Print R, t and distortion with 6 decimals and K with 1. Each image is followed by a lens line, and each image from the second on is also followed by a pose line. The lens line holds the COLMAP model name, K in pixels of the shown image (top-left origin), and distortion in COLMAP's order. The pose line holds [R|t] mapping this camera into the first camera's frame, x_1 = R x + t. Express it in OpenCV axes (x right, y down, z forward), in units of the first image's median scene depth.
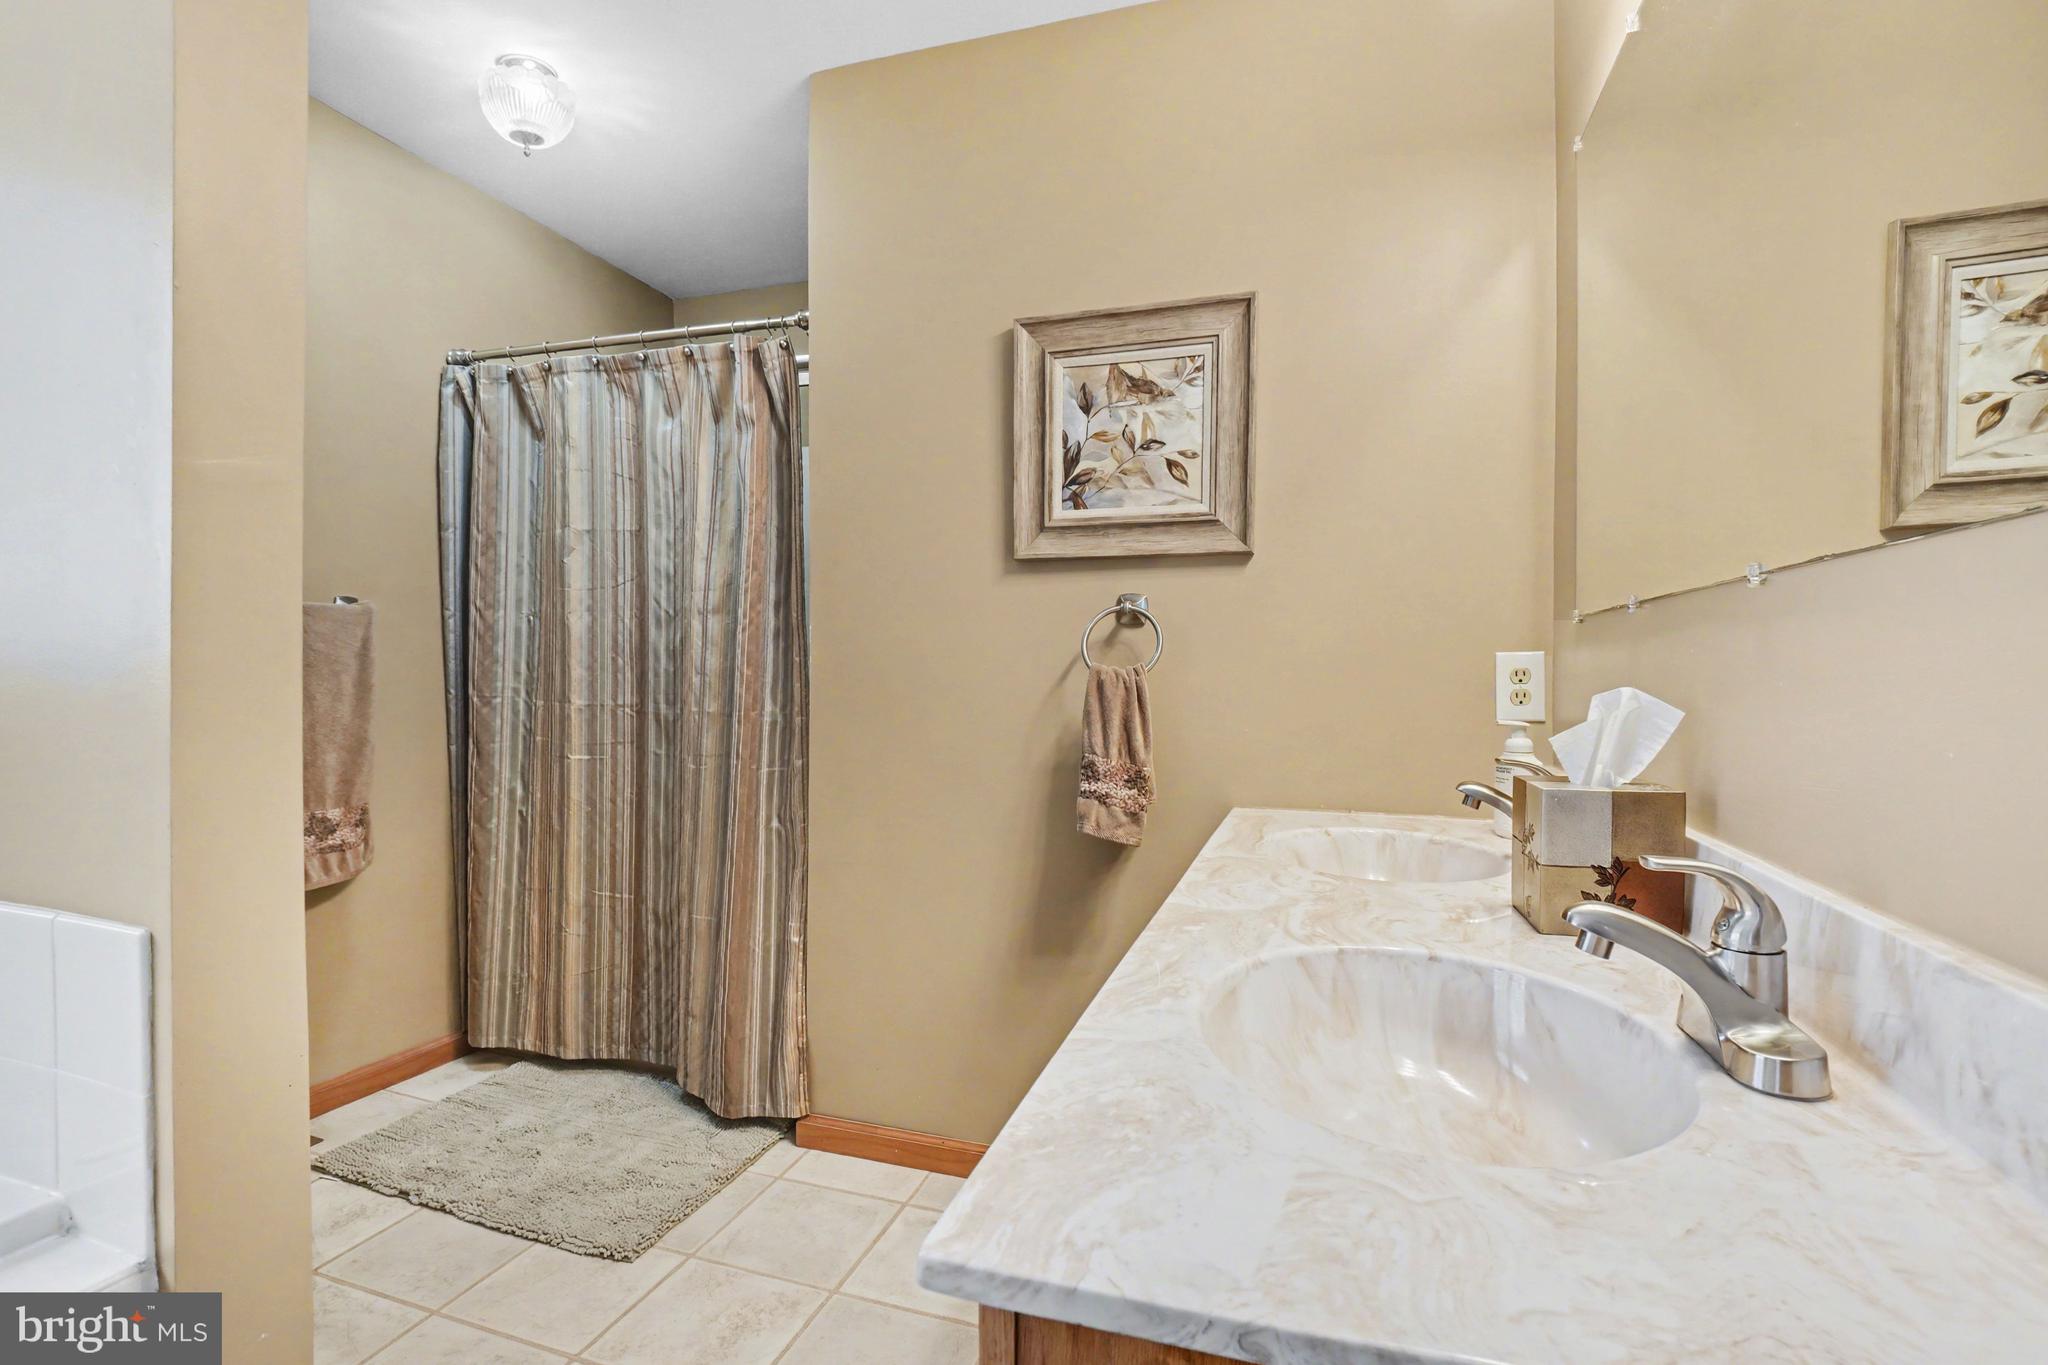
lens RADIAL K [[969.8, 0, 1022.3], [0, 969.8, 686.3], [0, 0, 1]] dist [-0.009414, -0.003510]
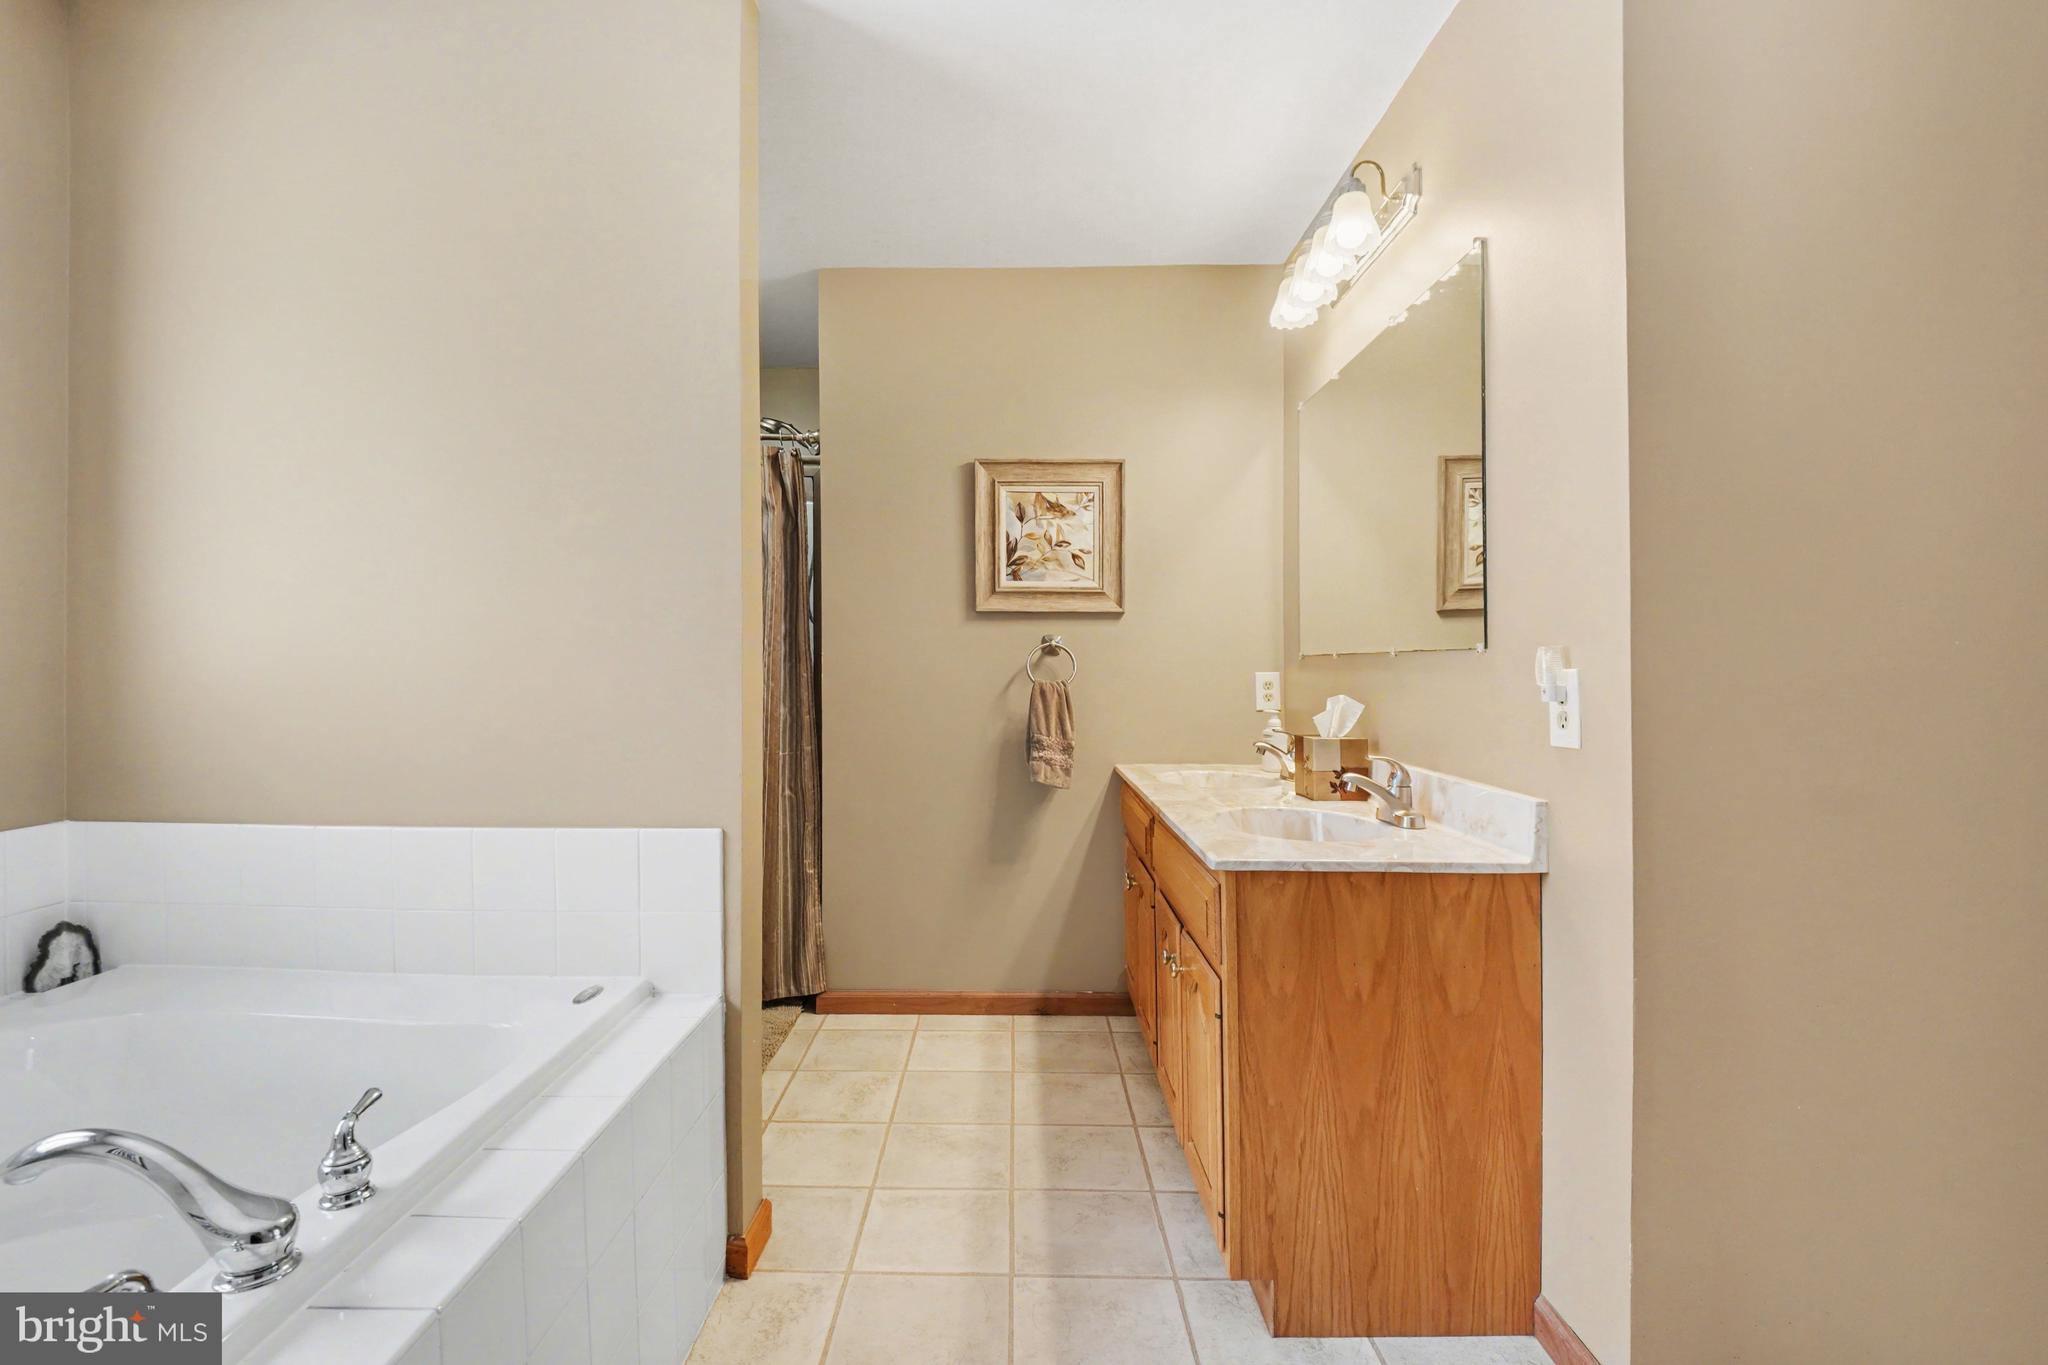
lens RADIAL K [[969.8, 0, 982.8], [0, 969.8, 661.7], [0, 0, 1]] dist [-0.009414, -0.003510]
pose [[0.959041, 0.002307, 0.283258, -0.468970], [0.005046, 0.999669, -0.025227, -0.011522], [-0.283222, 0.025623, 0.958712, -0.532570]]
